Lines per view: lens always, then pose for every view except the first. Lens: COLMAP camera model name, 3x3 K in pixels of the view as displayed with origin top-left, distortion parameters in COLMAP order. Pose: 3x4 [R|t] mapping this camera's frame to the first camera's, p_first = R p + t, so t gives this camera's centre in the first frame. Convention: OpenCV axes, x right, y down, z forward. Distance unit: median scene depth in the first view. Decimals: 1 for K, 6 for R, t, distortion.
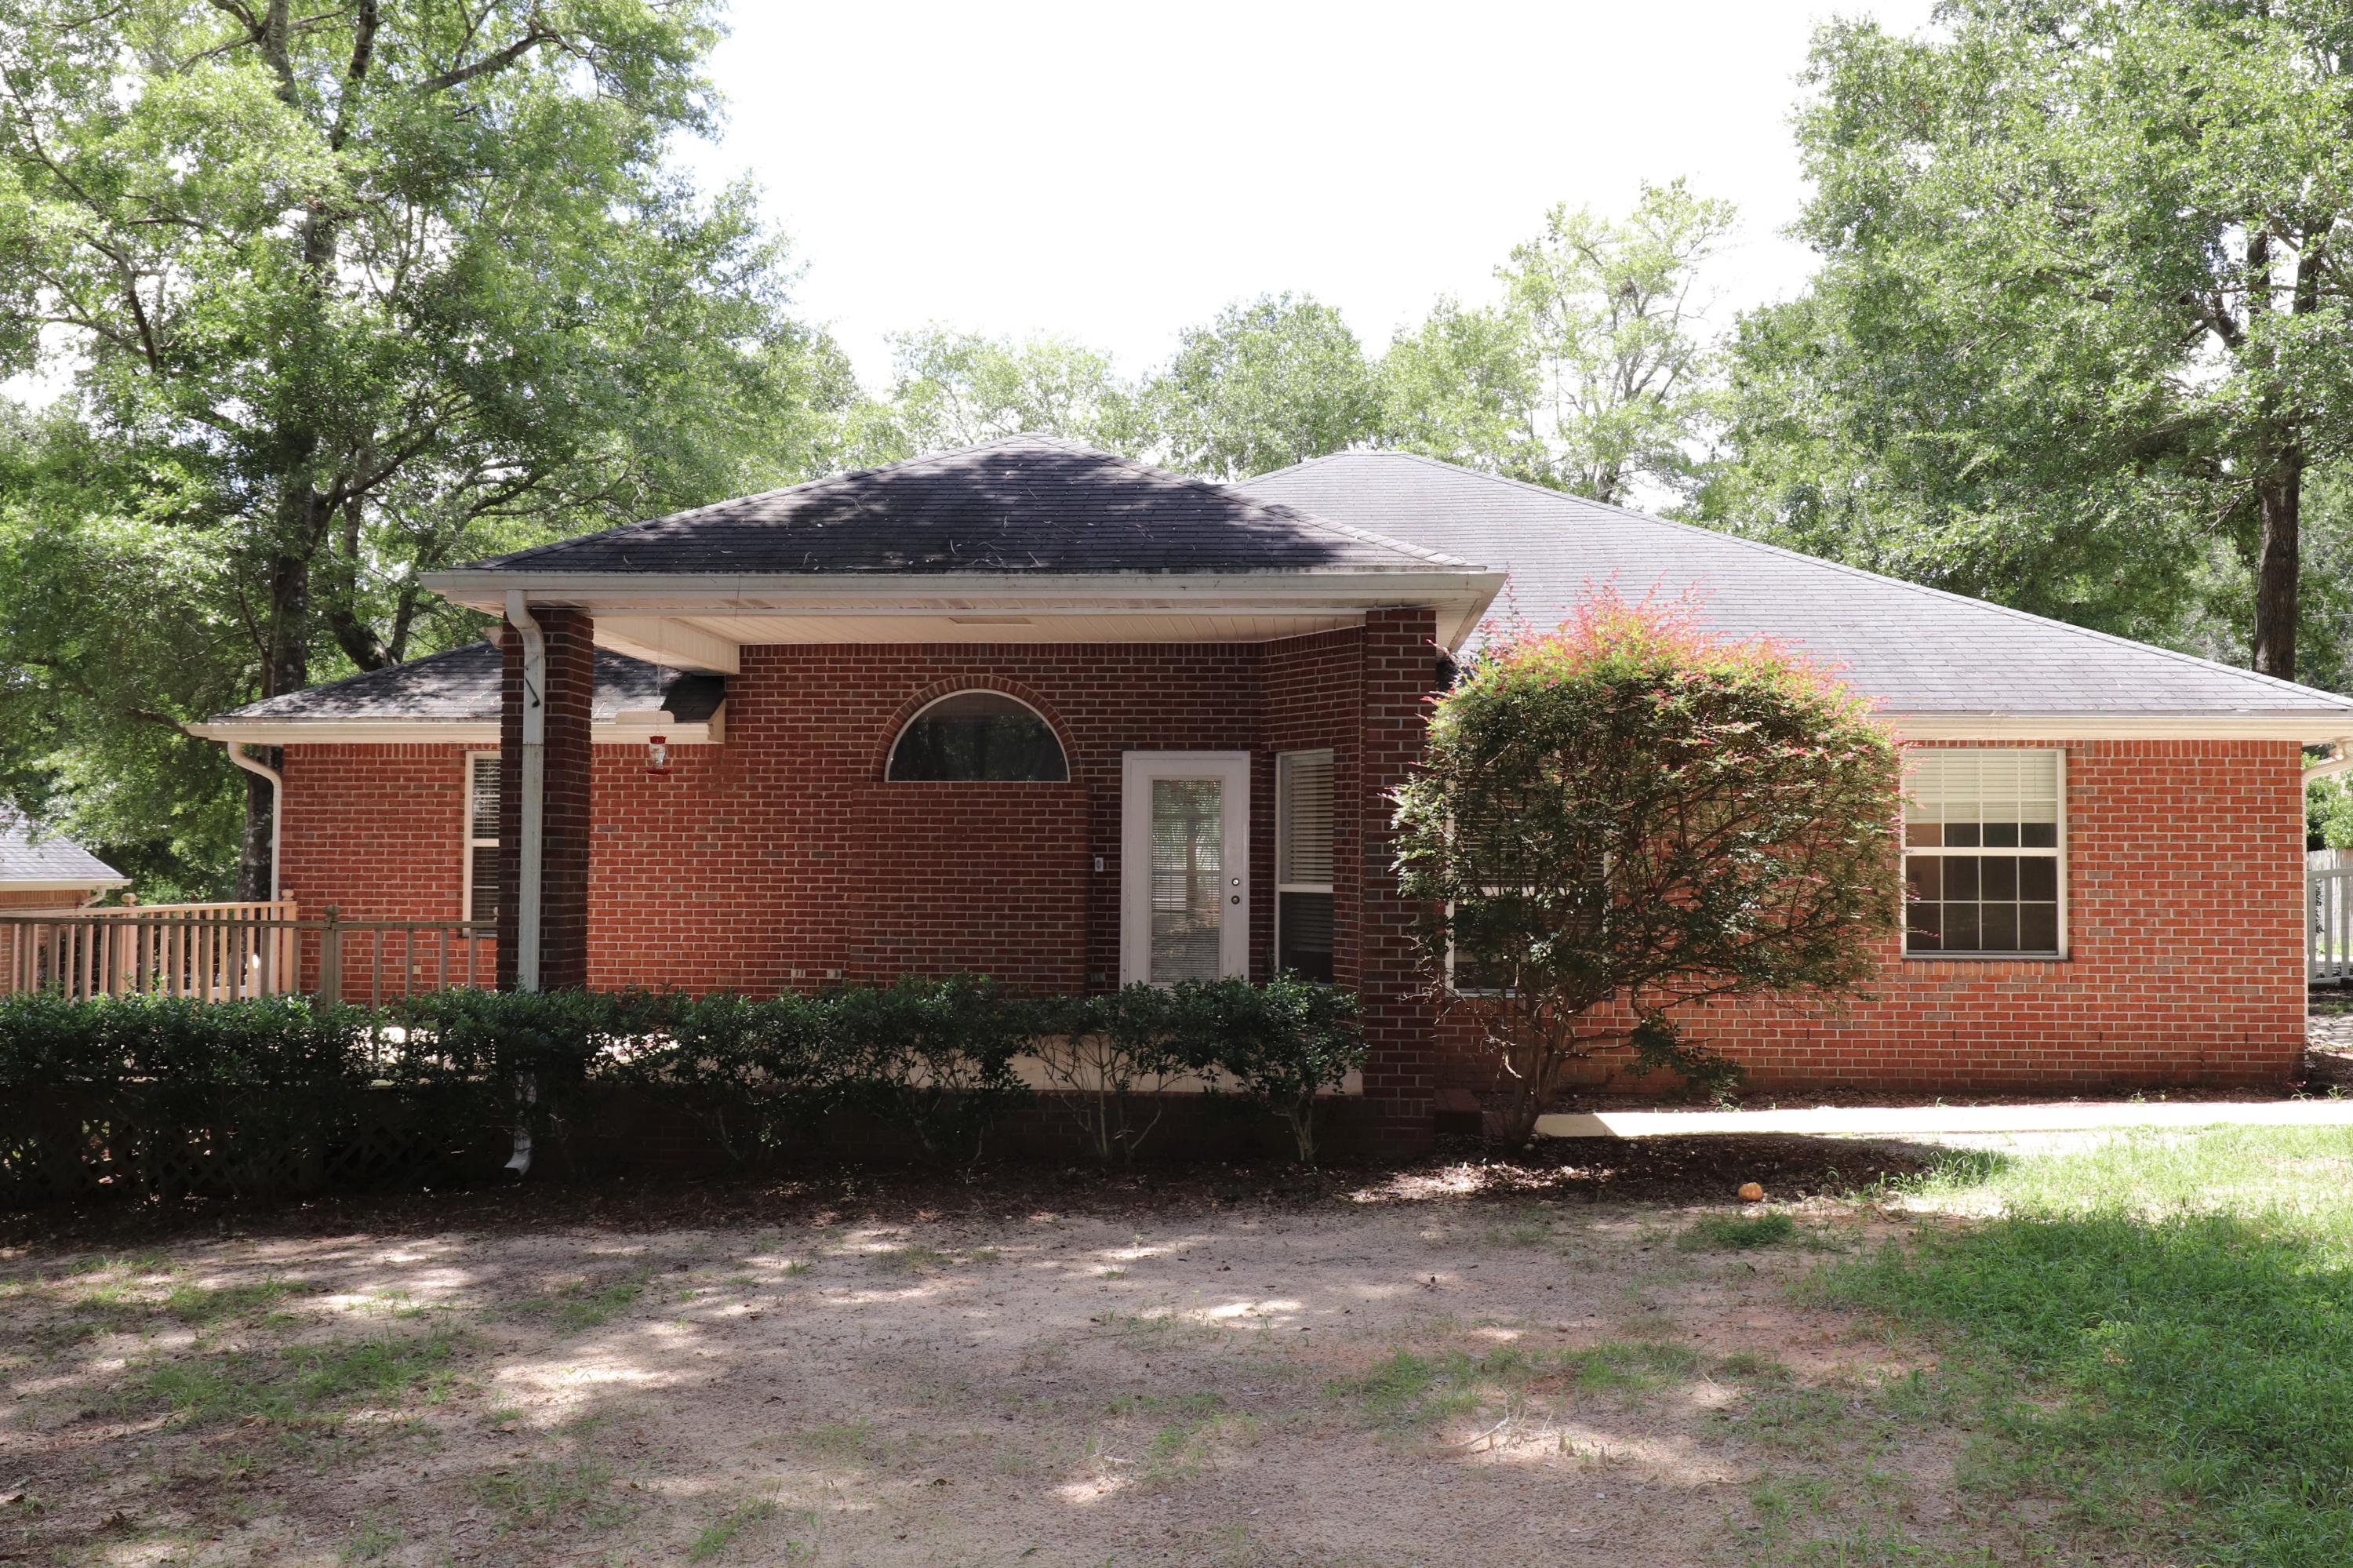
lens RADIAL K [[1793.8, 0, 1198.0], [0, 1793.8, 768.7], [0, 0, 1]] dist [-0.020612, -0.013750]
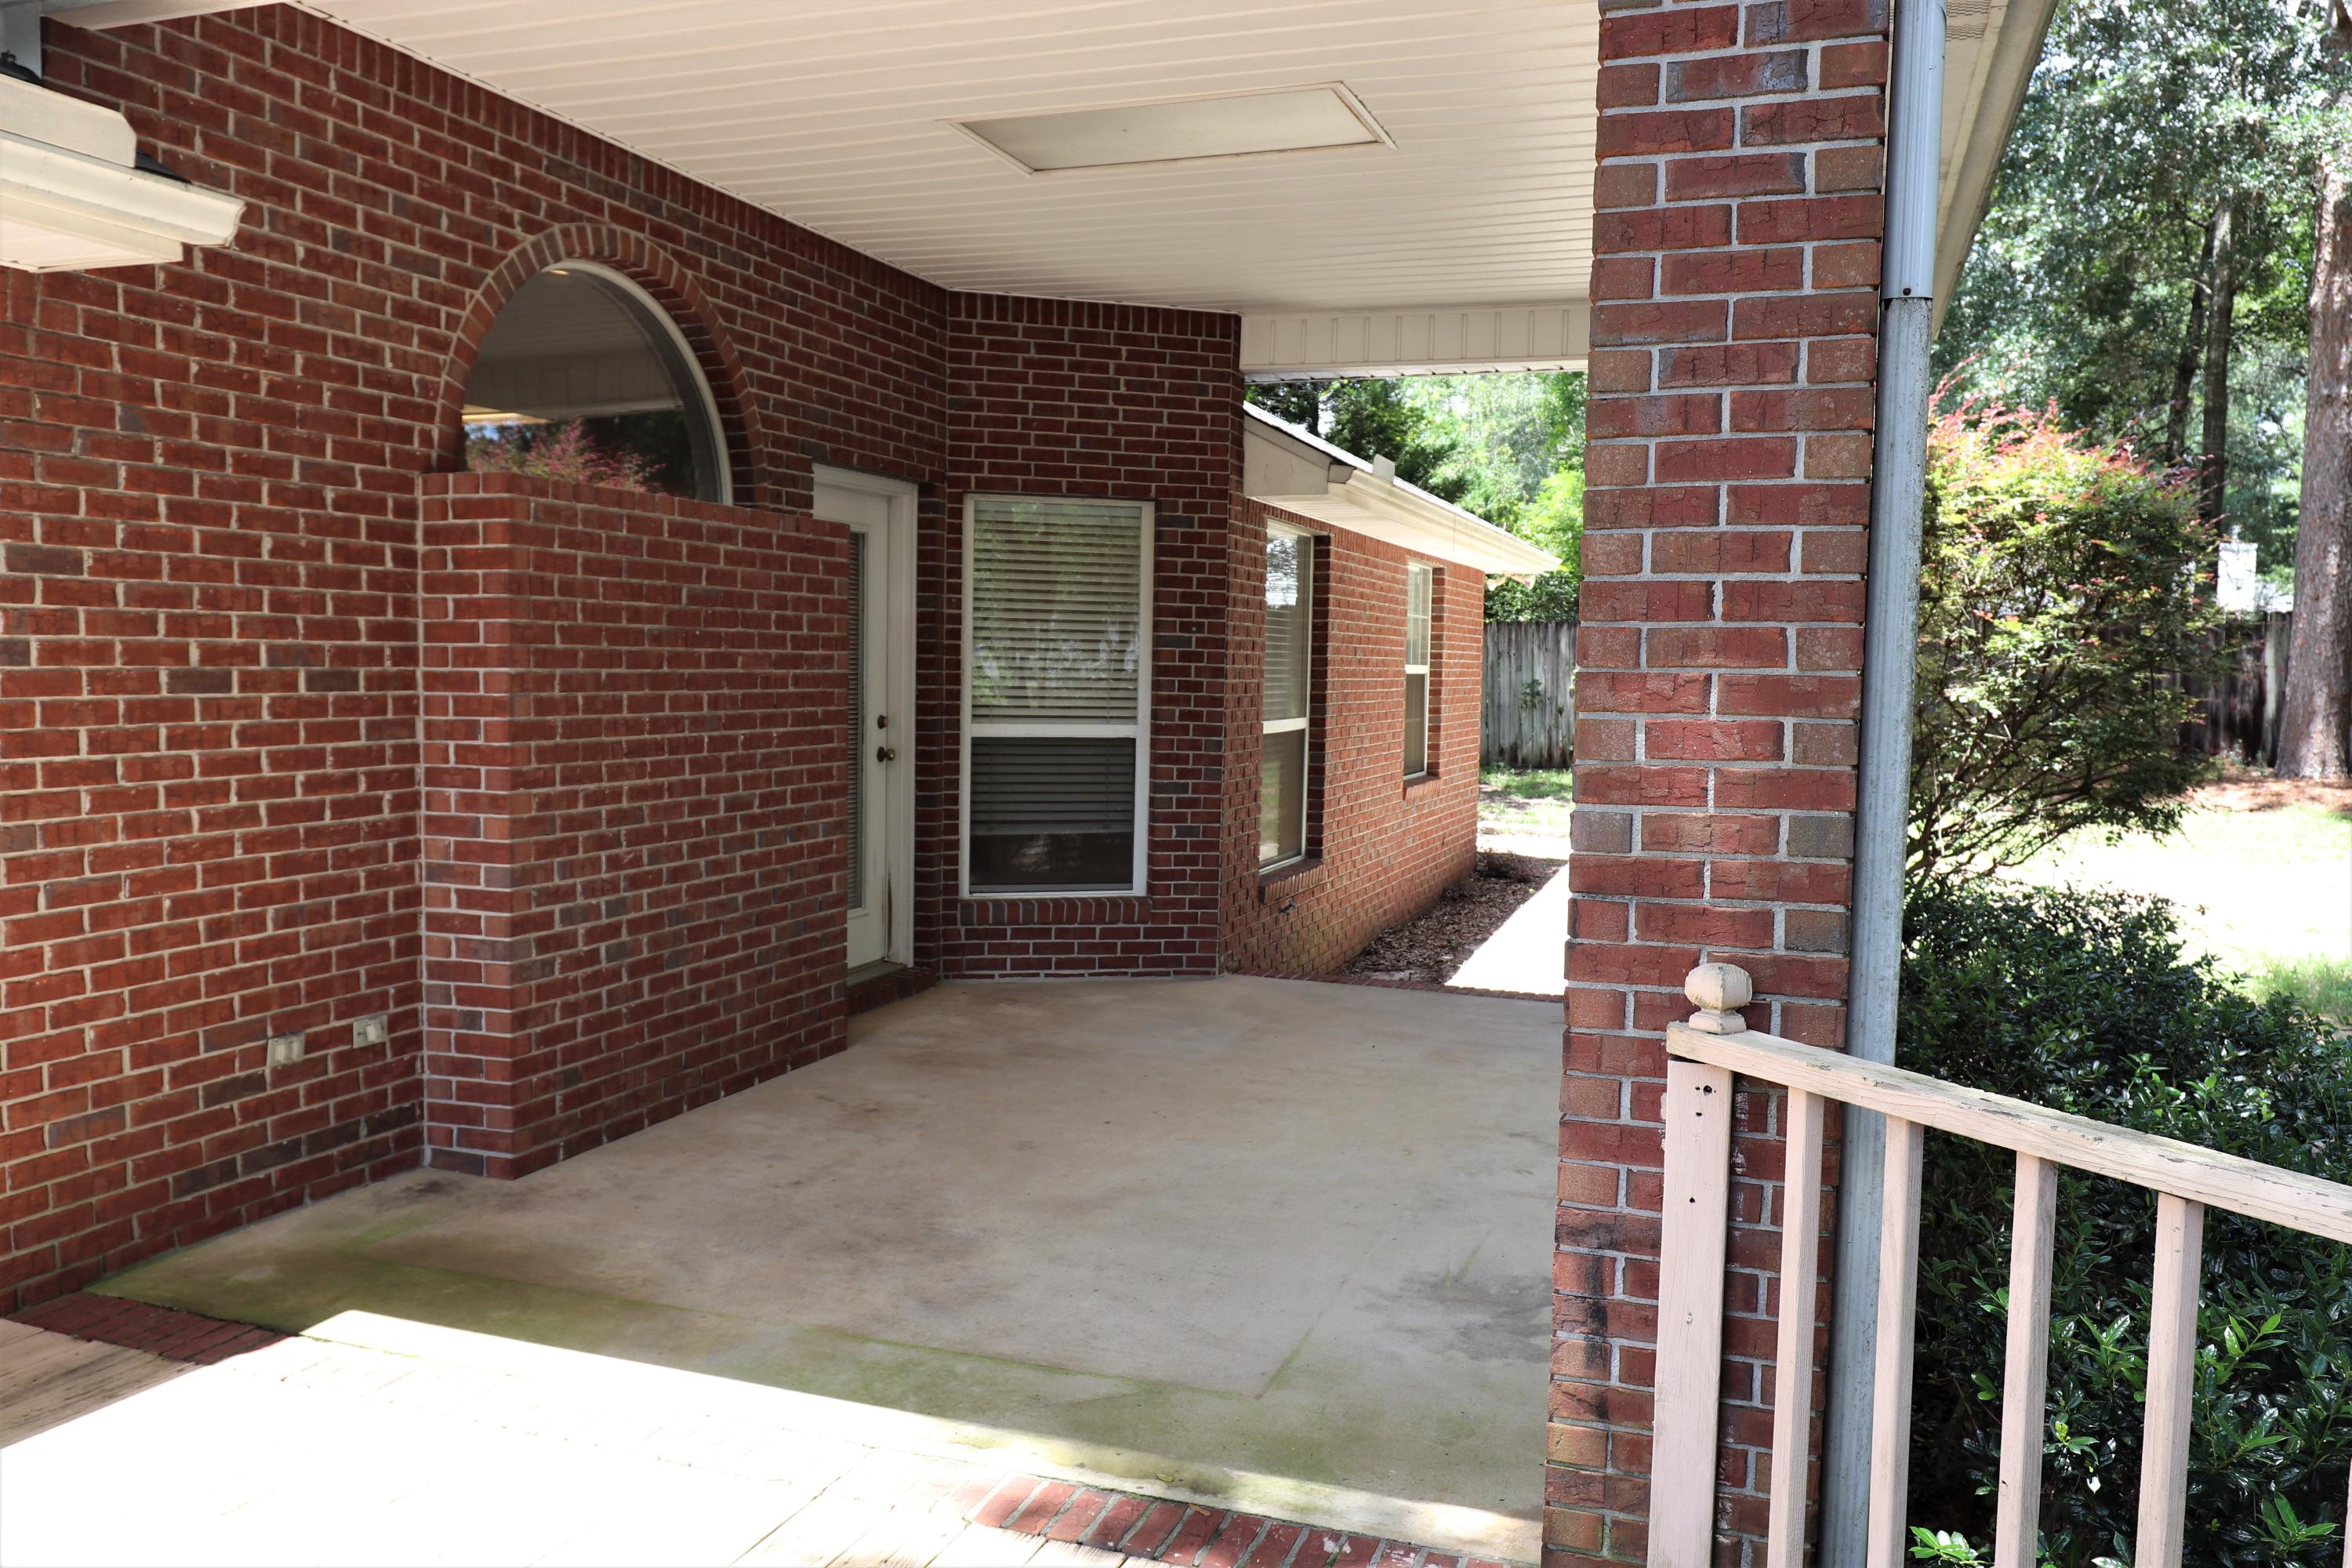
lens RADIAL K [[1793.0, 0, 1187.4], [0, 1793.0, 792.3], [0, 0, 1]] dist [-0.020612, -0.013750]
pose [[0.272141, -0.069538, 0.959741, -0.482445], [-0.058767, 0.994323, 0.088708, 0.030166], [-0.960461, -0.080542, 0.266510, 0.761486]]
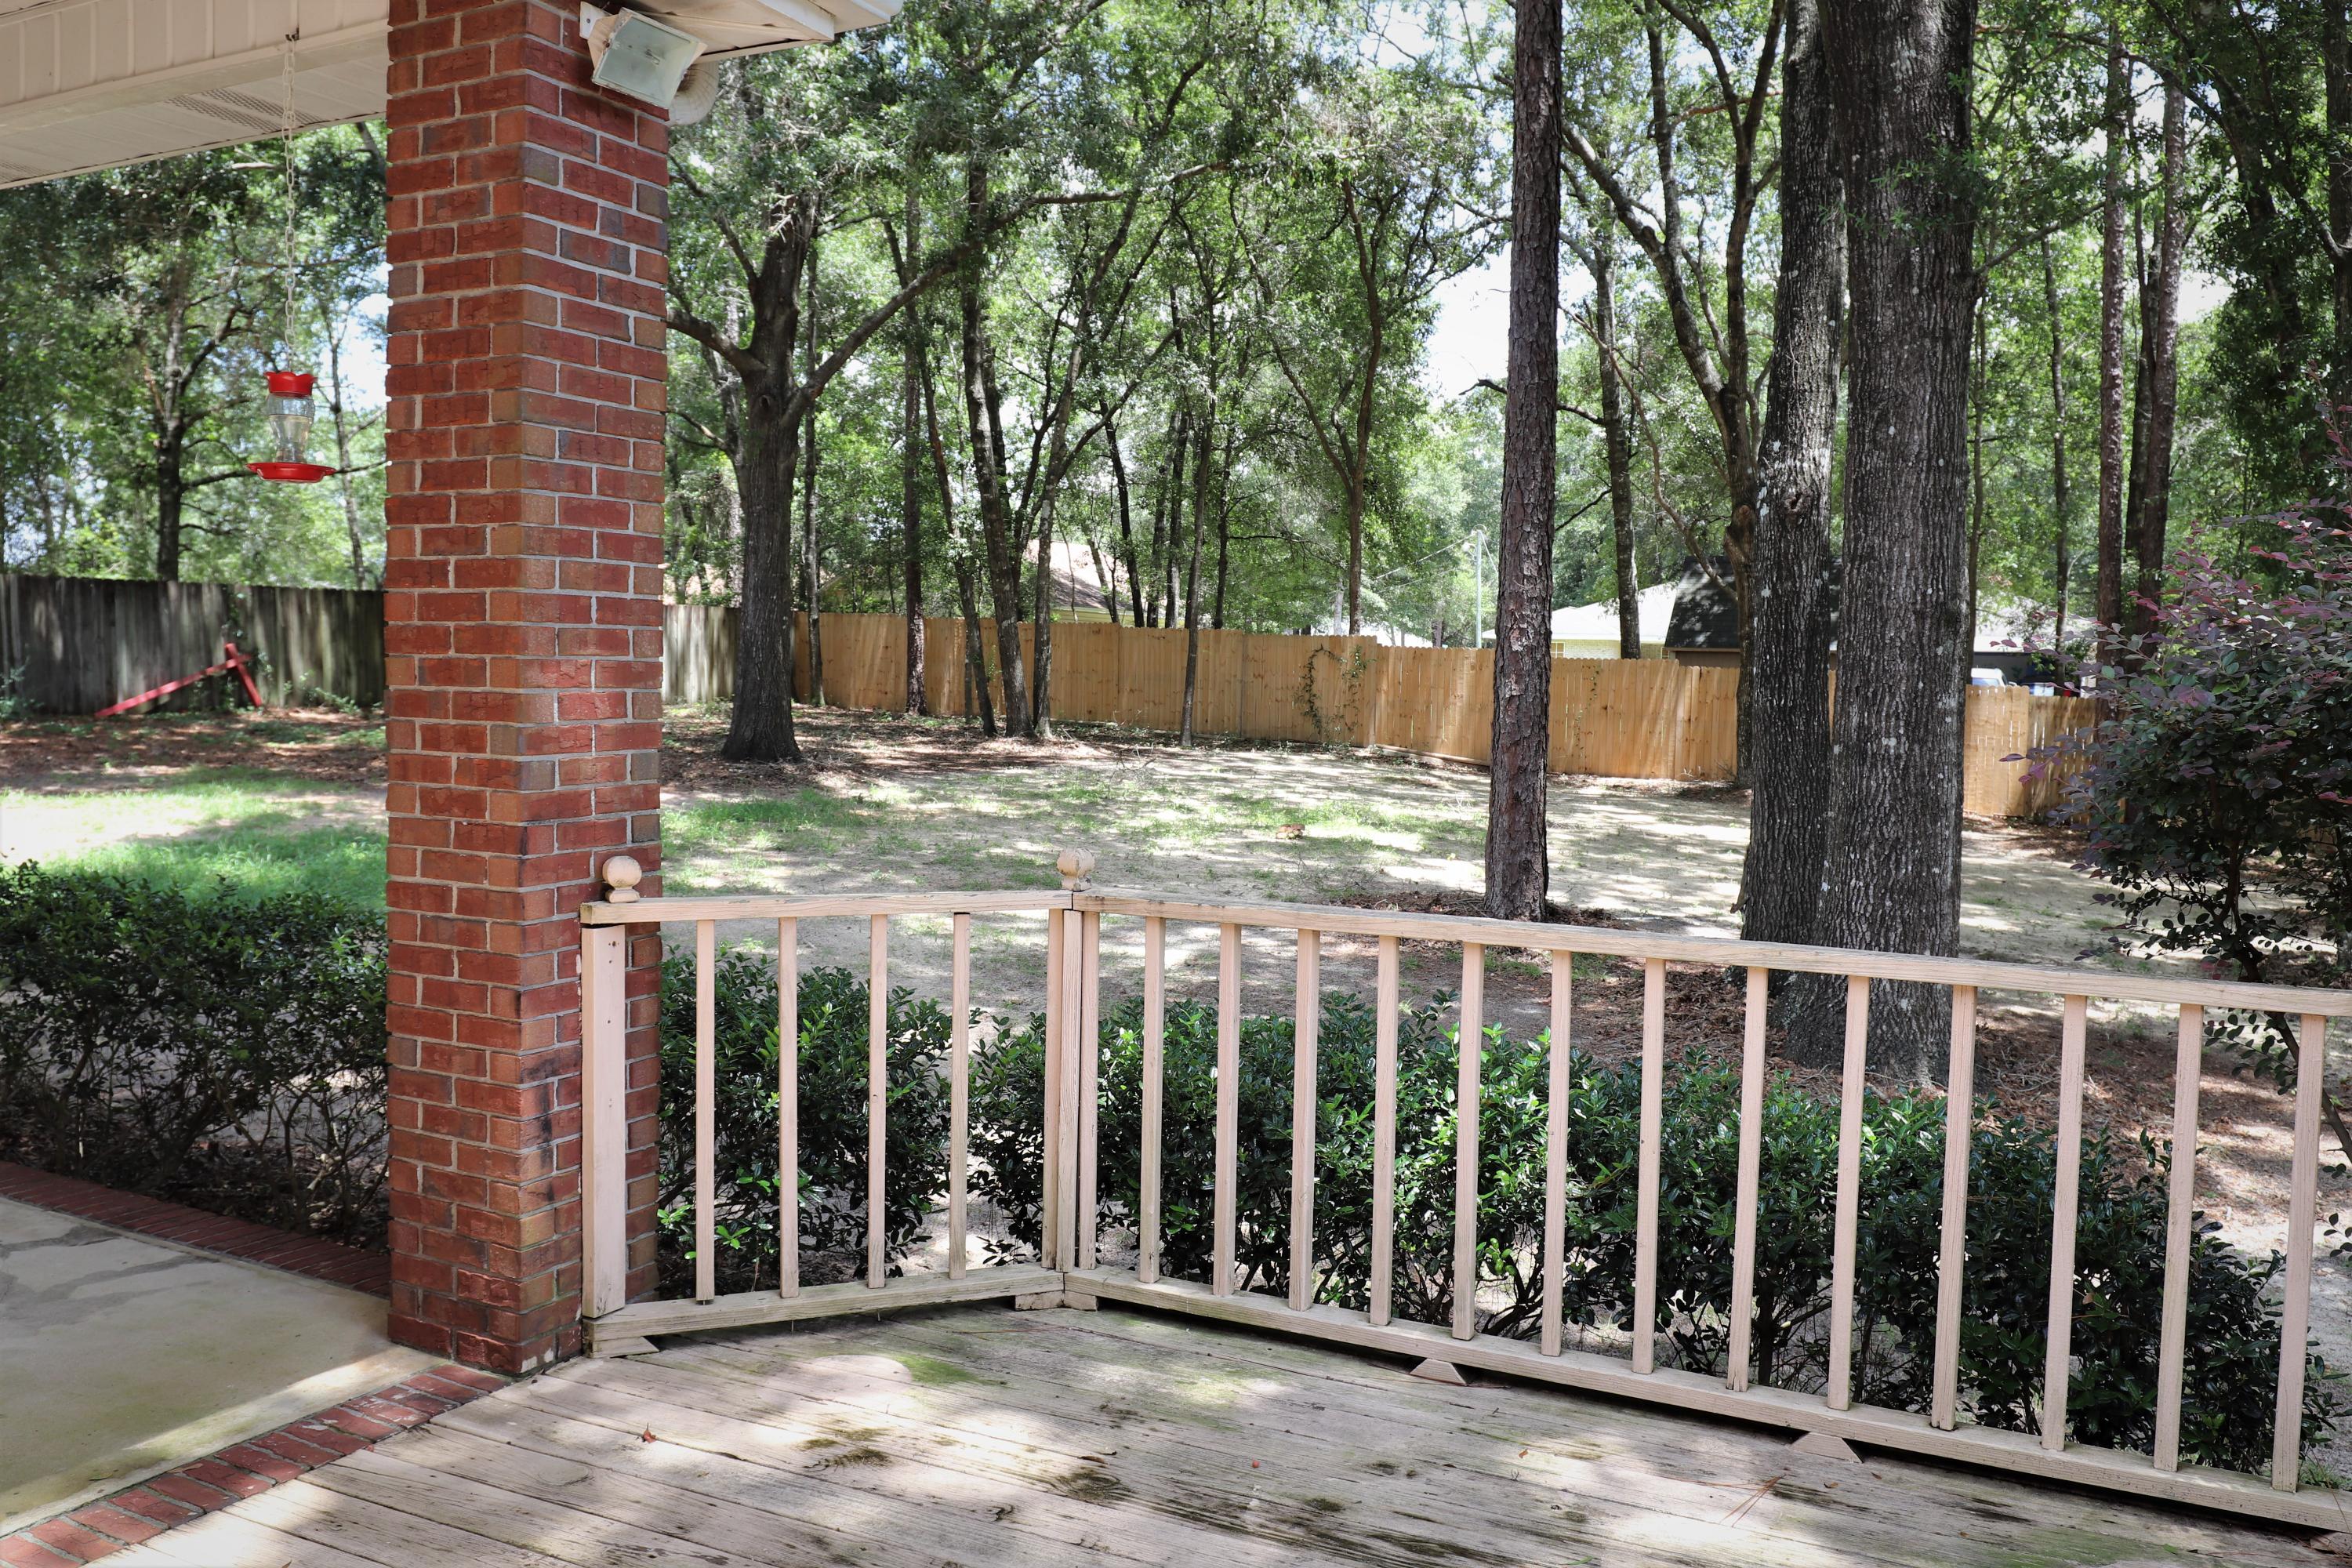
lens RADIAL K [[1793.0, 0, 1180.9], [0, 1793.0, 785.4], [0, 0, 1]] dist [-0.020612, -0.013750]
pose [[-0.914117, -0.053095, 0.401958, -0.479094], [-0.047123, 0.998583, 0.024736, 0.038826], [-0.402702, 0.003670, -0.915324, 0.961560]]
